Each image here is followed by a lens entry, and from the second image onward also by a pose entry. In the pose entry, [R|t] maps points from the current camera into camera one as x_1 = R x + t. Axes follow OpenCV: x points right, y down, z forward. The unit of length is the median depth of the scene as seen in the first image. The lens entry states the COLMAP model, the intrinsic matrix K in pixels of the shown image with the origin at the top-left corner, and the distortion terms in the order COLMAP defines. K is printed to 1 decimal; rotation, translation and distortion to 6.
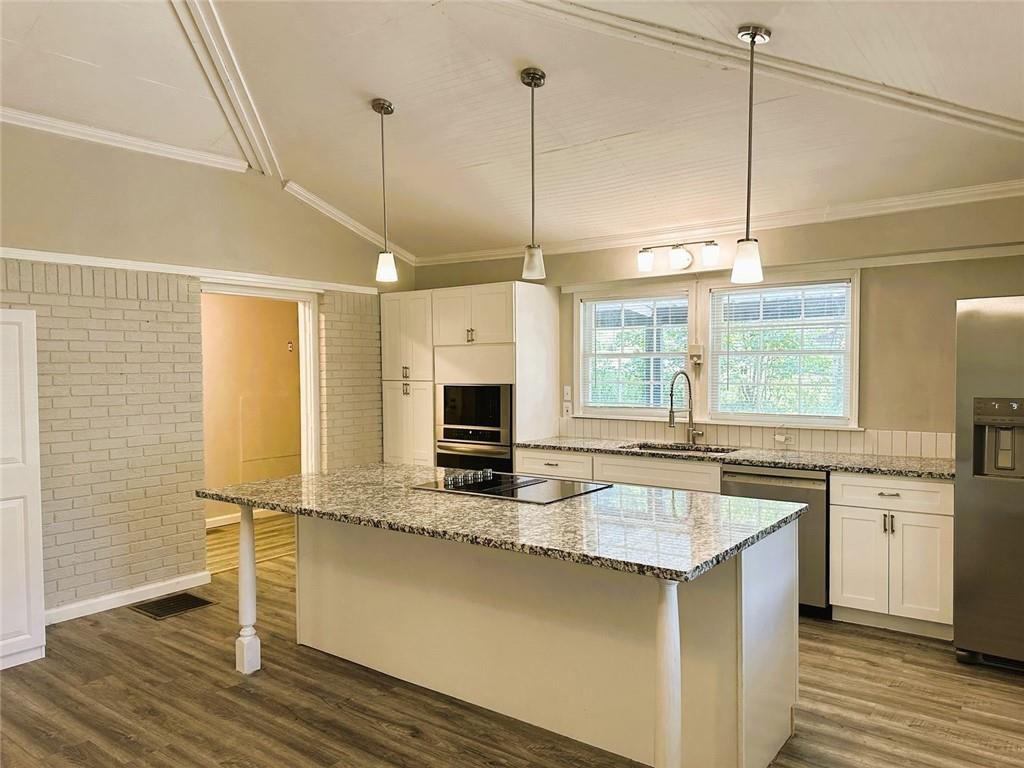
lens RADIAL K [[721.5, 0, 512.5], [0, 721.5, 381.7], [0, 0, 1]] dist [-0.004141, -0.011976]
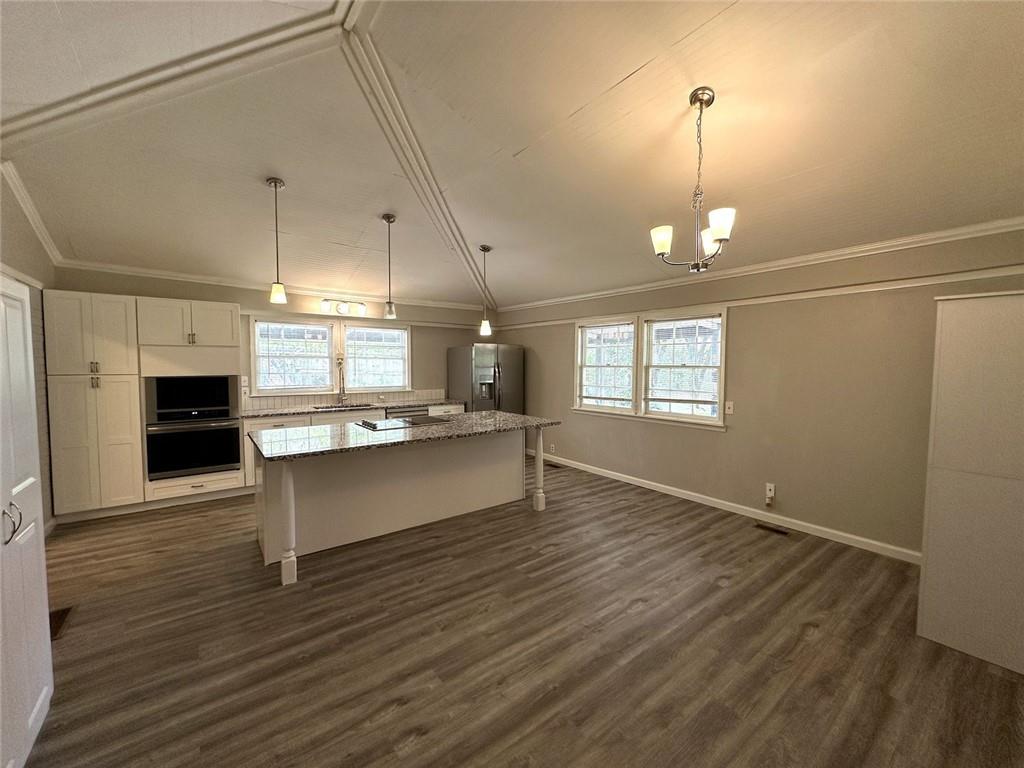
lens RADIAL K [[409.6, 0, 514.3], [0, 409.6, 386.5], [0, 0, 1]] dist [-0.000752, -0.000361]
pose [[0.274422, -0.045025, 0.960555, -0.980440], [0.014147, 0.998984, 0.042785, -0.002007], [-0.961505, 0.001848, 0.274781, 0.364826]]
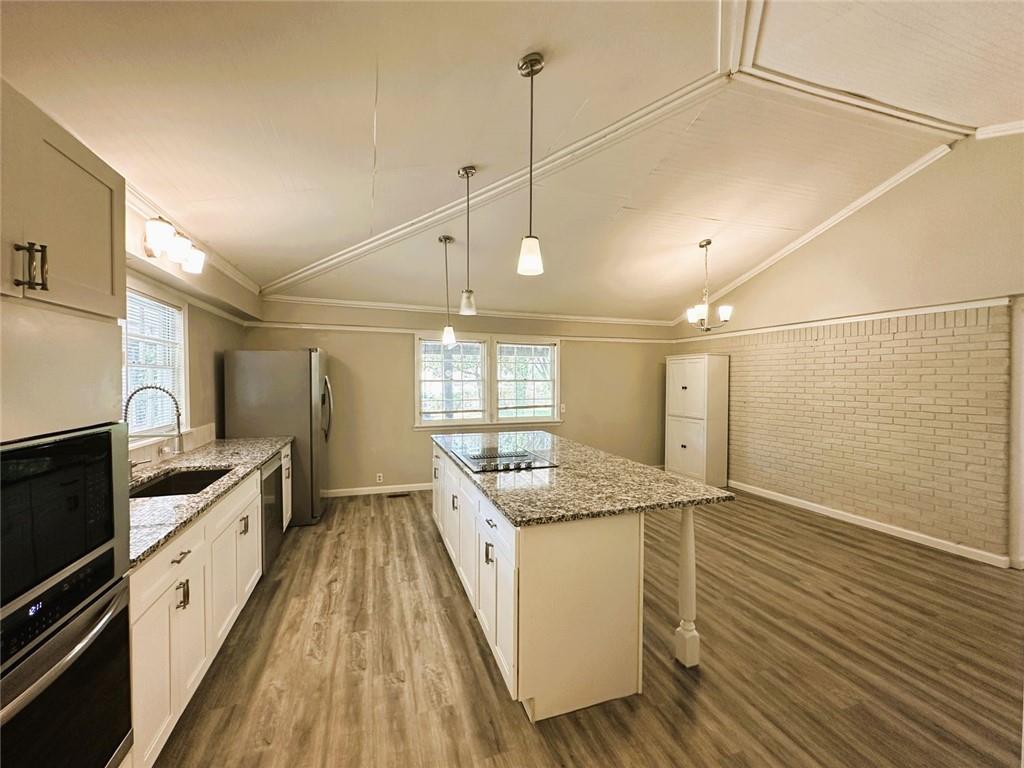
lens RADIAL K [[409.6, 0, 511.2], [0, 409.6, 385.5], [0, 0, 1]] dist [-0.000752, -0.000361]
pose [[-0.827314, -0.005762, 0.561710, -0.486739], [0.012140, 0.999530, 0.028132, -0.029476], [-0.561608, 0.030093, -0.826856, 1.628425]]
